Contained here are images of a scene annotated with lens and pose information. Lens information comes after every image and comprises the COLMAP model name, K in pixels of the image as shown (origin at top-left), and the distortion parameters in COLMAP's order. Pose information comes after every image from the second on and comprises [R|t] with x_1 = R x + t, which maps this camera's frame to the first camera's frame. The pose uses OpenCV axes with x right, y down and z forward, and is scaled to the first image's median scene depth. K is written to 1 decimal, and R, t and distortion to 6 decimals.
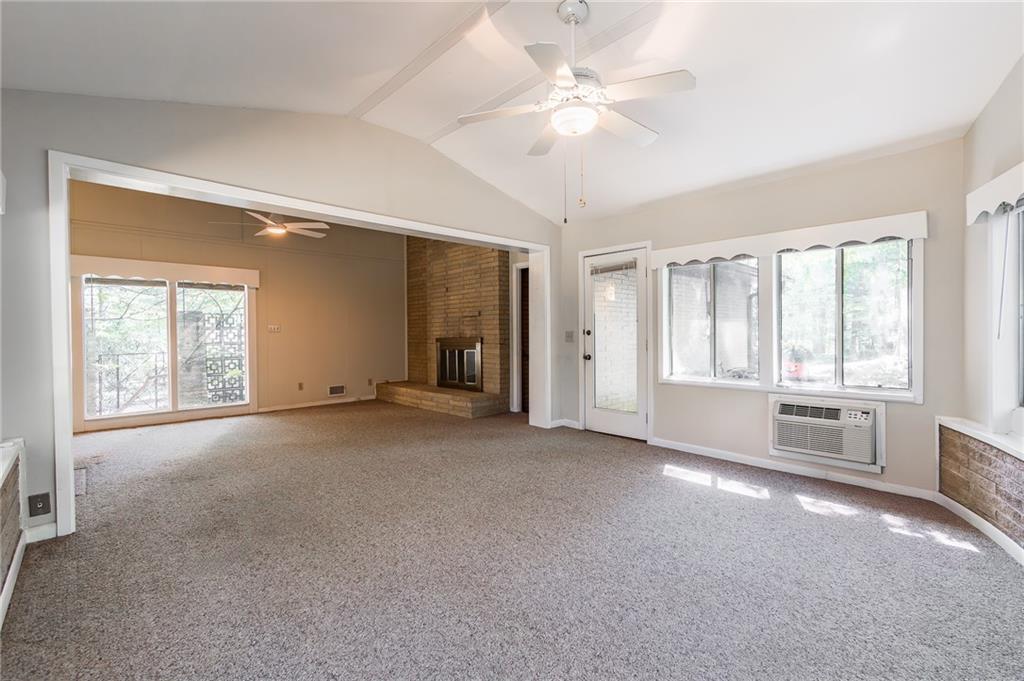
lens RADIAL K [[457.5, 0, 514.9], [0, 457.5, 333.7], [0, 0, 1]] dist [0.003600, 0.000566]
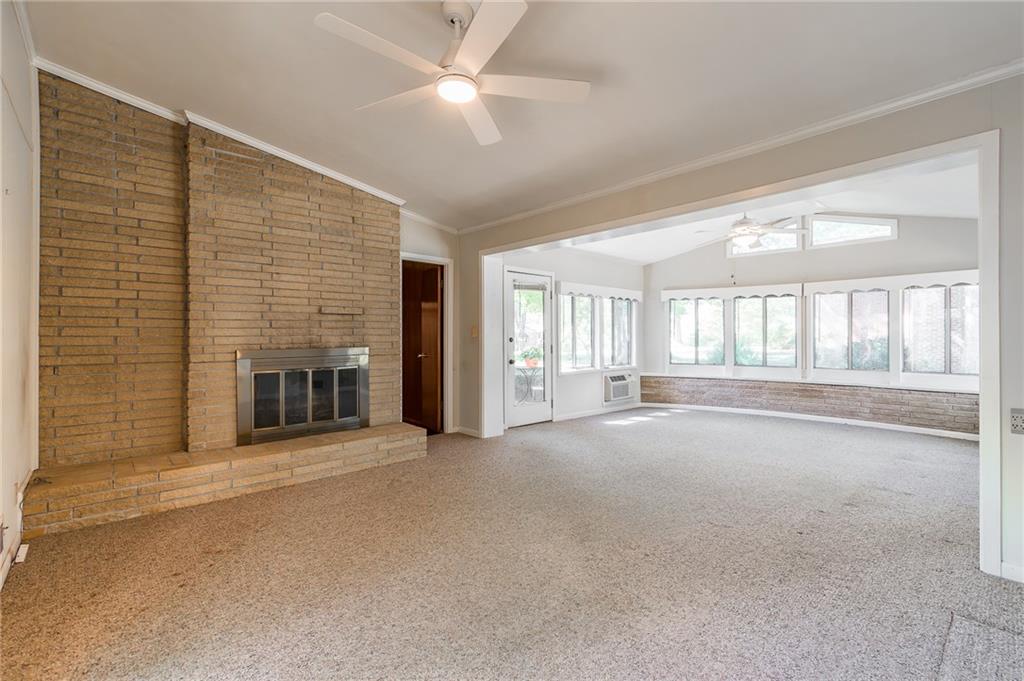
lens RADIAL K [[457.5, 0, 519.4], [0, 457.5, 338.7], [0, 0, 1]] dist [0.003600, 0.000566]
pose [[0.015711, 0.005754, 0.999860, -1.173935], [0.007006, 0.999958, -0.005865, 0.002232], [-0.999852, 0.007097, 0.015670, 1.186594]]
